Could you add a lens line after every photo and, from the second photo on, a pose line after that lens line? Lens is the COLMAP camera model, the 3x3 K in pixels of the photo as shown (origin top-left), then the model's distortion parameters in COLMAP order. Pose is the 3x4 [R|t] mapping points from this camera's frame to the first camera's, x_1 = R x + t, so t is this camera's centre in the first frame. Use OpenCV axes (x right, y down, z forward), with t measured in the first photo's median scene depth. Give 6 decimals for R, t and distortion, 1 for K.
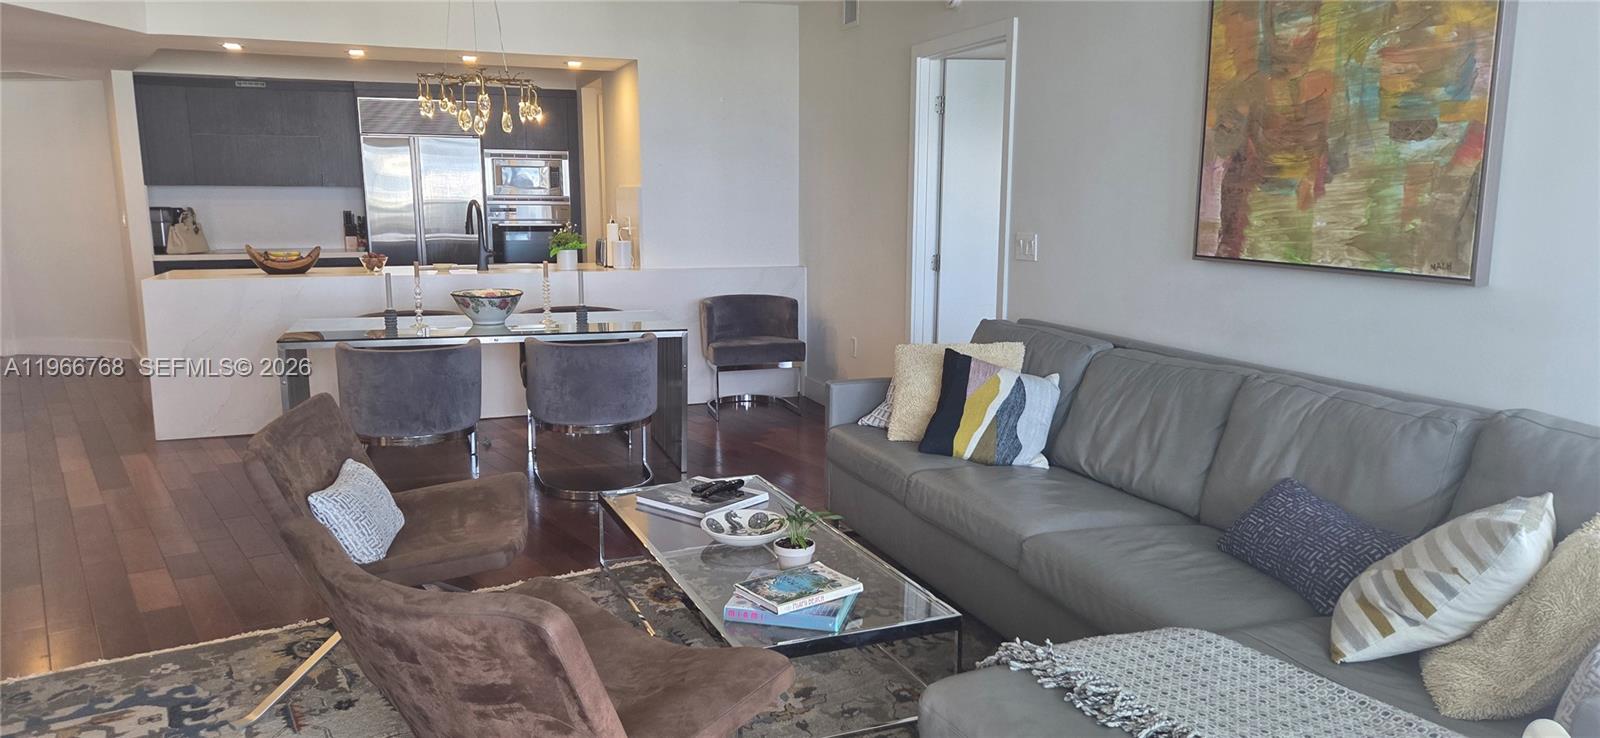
lens RADIAL K [[1067.2, 0, 800.0], [0, 1067.2, 369.0], [0, 0, 1]] dist [0.075443, -0.059553]
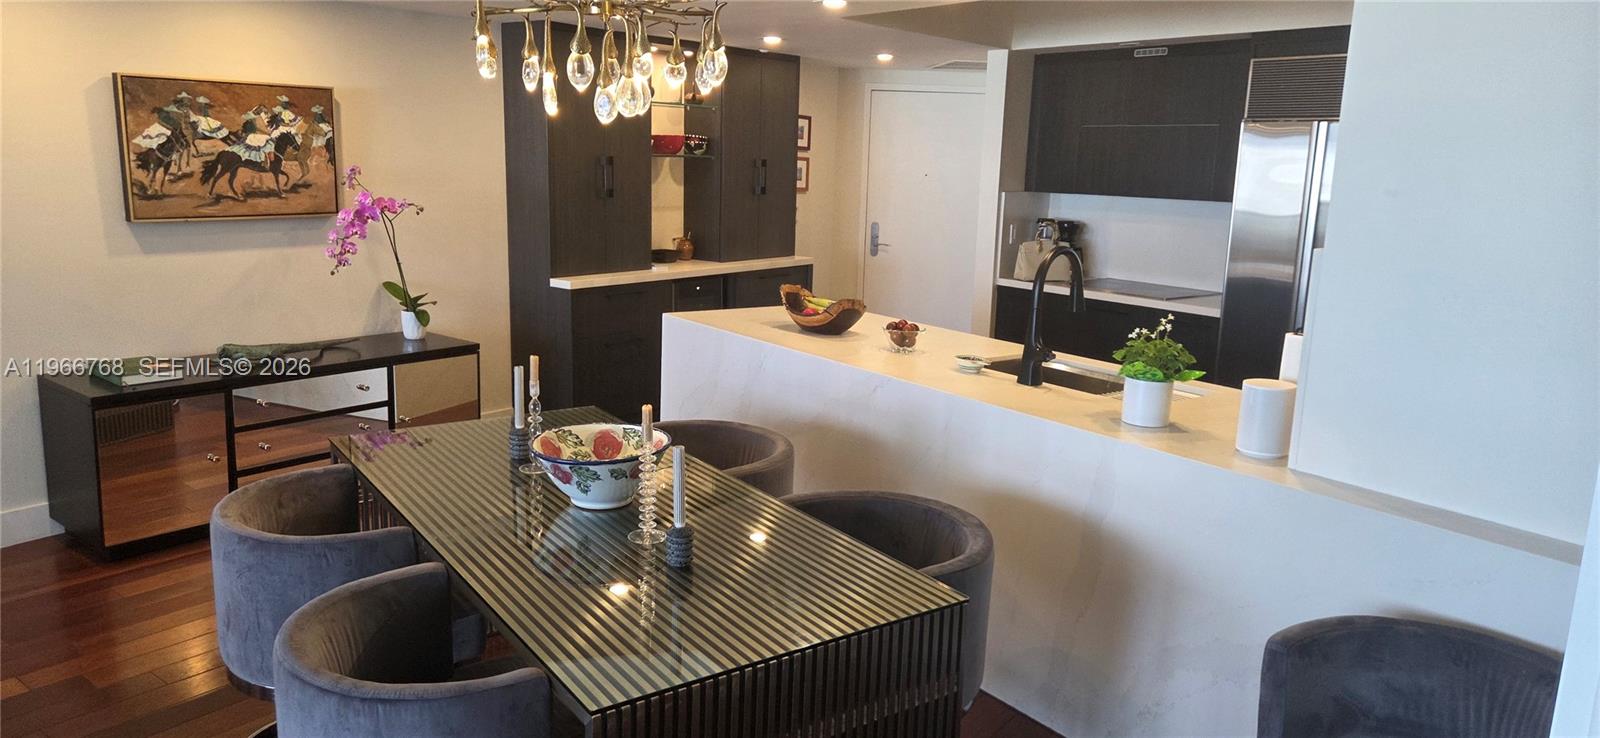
lens RADIAL K [[1070.7, 0, 789.0], [0, 1070.7, 368.8], [0, 0, 1]] dist [0.061114, -0.057167]
pose [[0.286336, 0.201679, -0.936663, 0.218536], [-0.189437, 0.970214, 0.150993, -0.225897], [0.939215, 0.134204, 0.316013, 1.061576]]
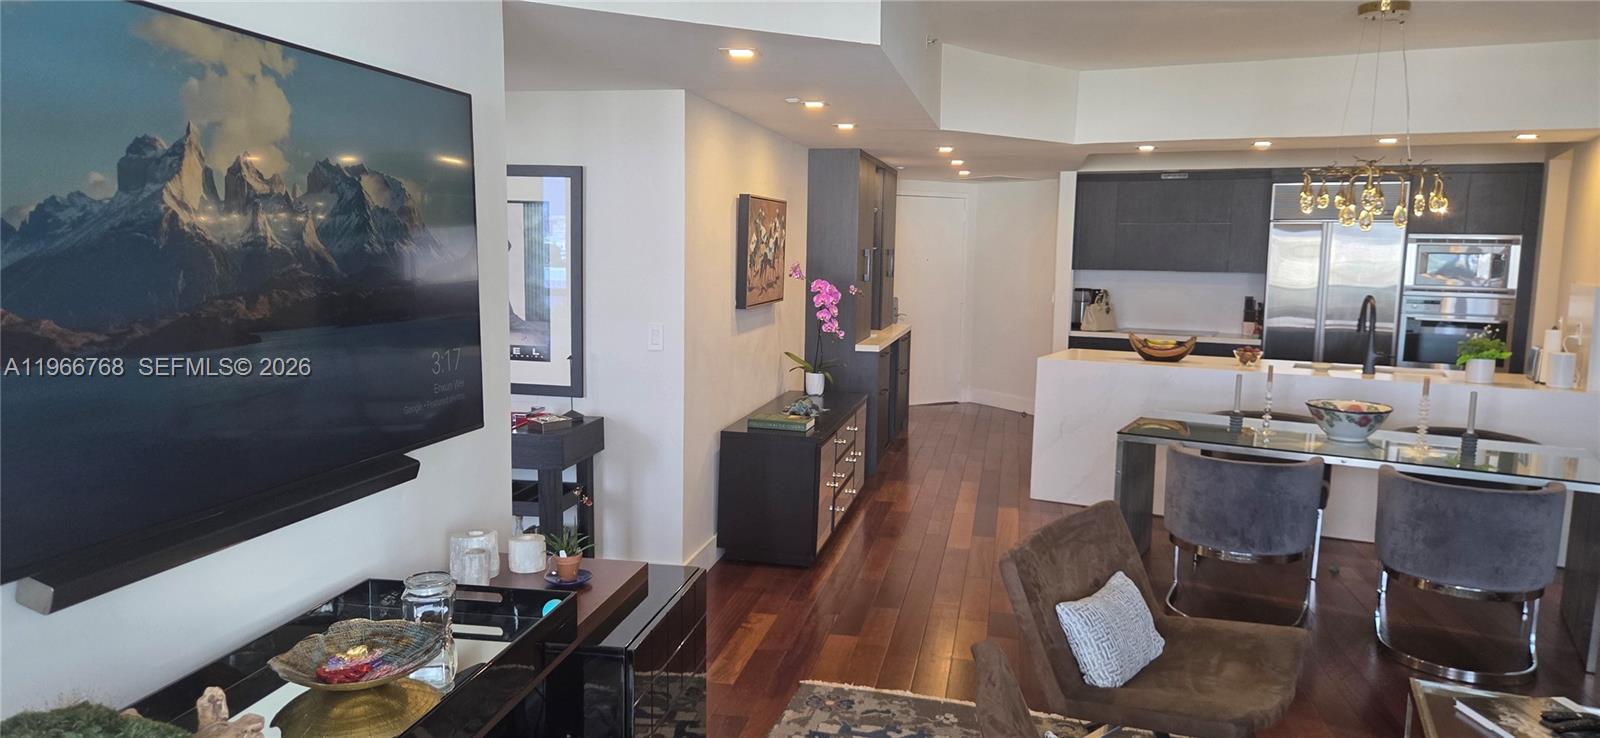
lens RADIAL K [[1070.7, 0, 789.0], [0, 1070.7, 368.8], [0, 0, 1]] dist [0.061114, -0.057167]
pose [[0.668555, 0.095072, -0.737561, 0.068313], [-0.140069, 0.990142, 0.000666, -0.043077], [0.730353, 0.102864, 0.675280, 0.060063]]
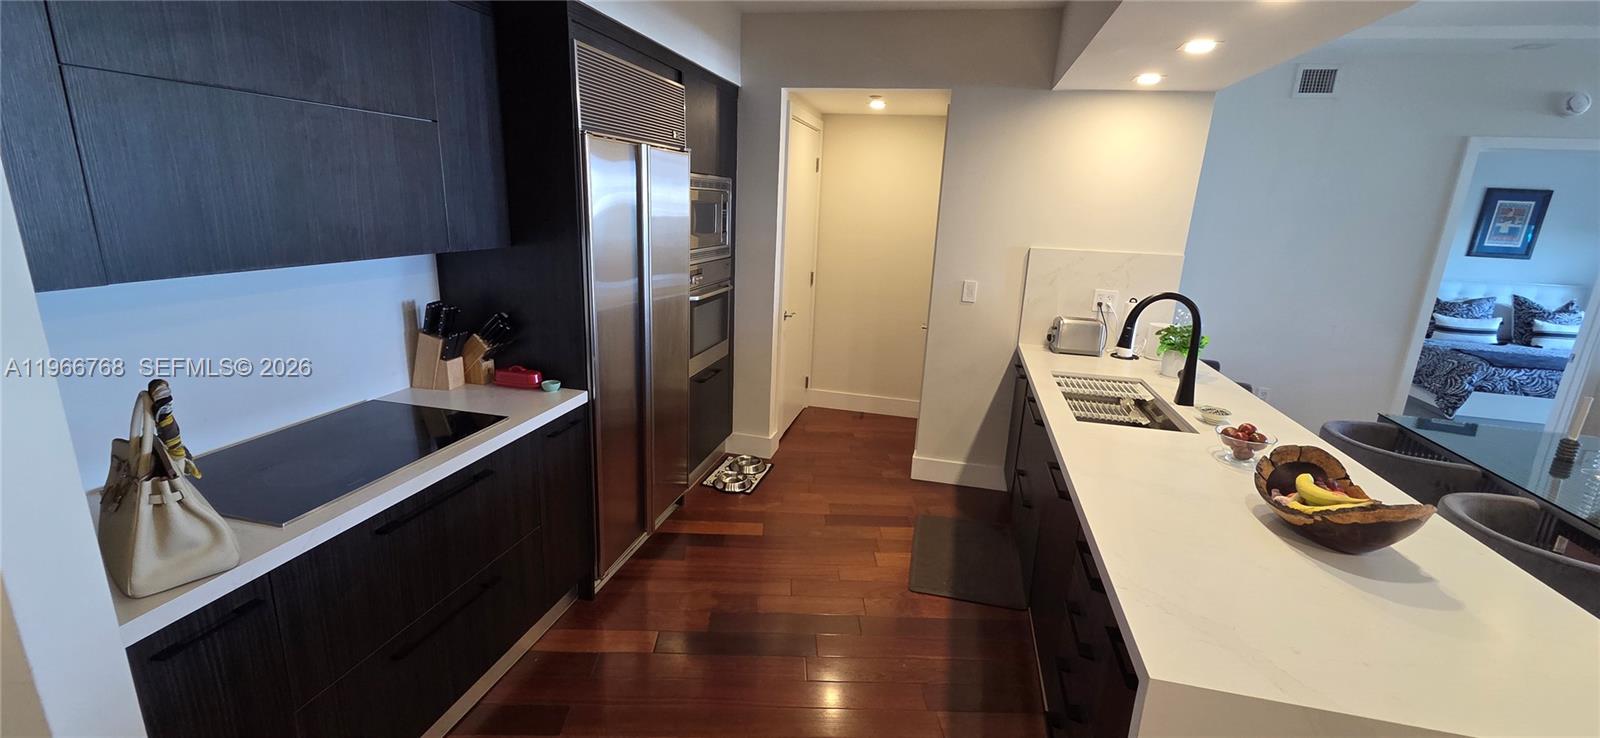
lens RADIAL K [[662.7, 0, 805.9], [0, 662.7, 370.3], [0, 0, 1]] dist [0.021477, -0.005454]
pose [[0.558905, -0.188200, 0.807593, -1.072518], [0.096434, 0.982048, 0.162117, -0.286039], [-0.823605, -0.012729, 0.567020, 1.404123]]
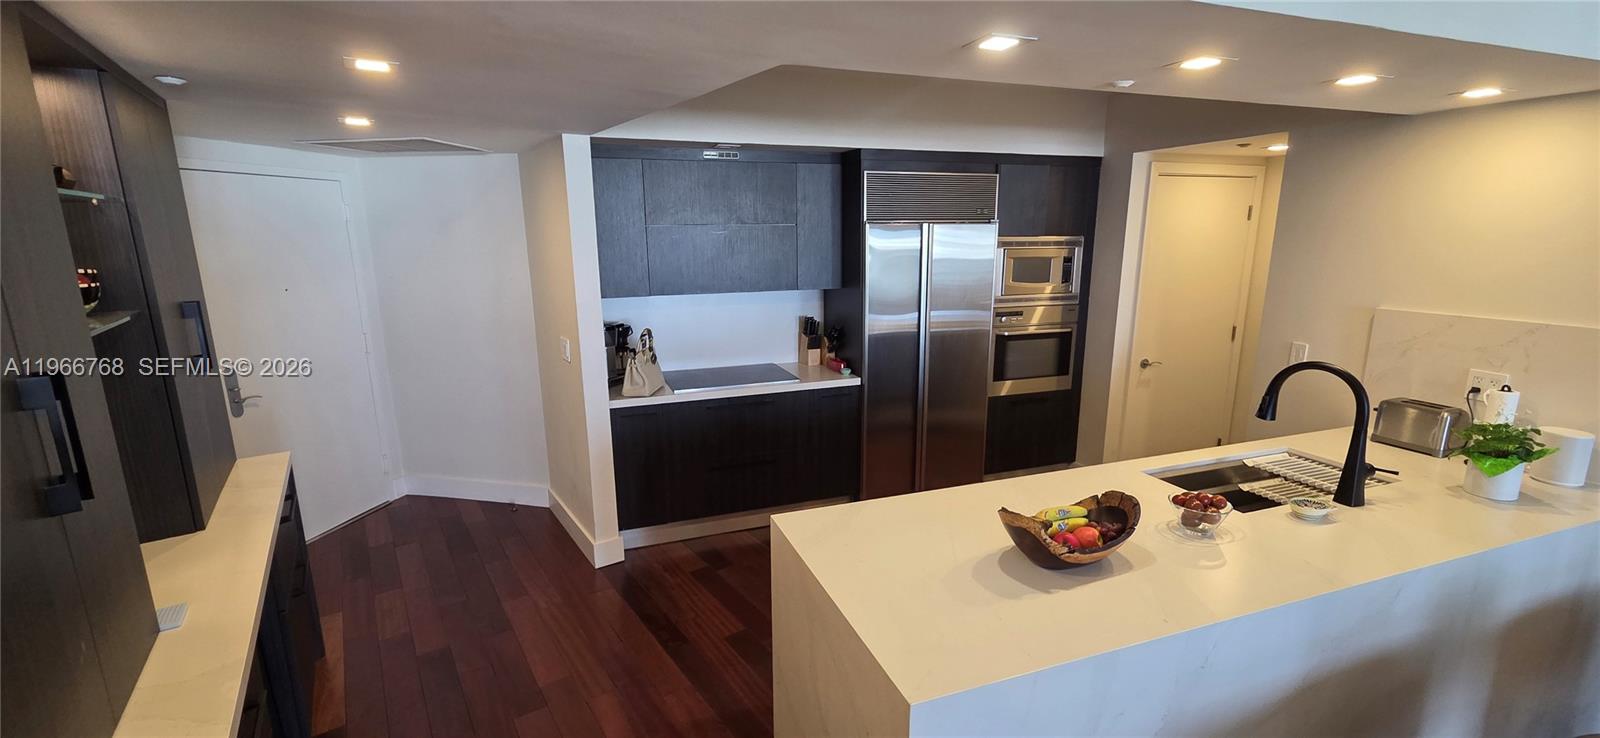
lens RADIAL K [[662.7, 0, 805.9], [0, 662.7, 370.3], [0, 0, 1]] dist [0.021477, -0.005454]
pose [[0.999945, -0.004274, -0.009600, -0.804700], [0.004677, 0.999088, 0.042434, -0.246888], [0.009410, -0.042477, 0.999053, 0.994059]]
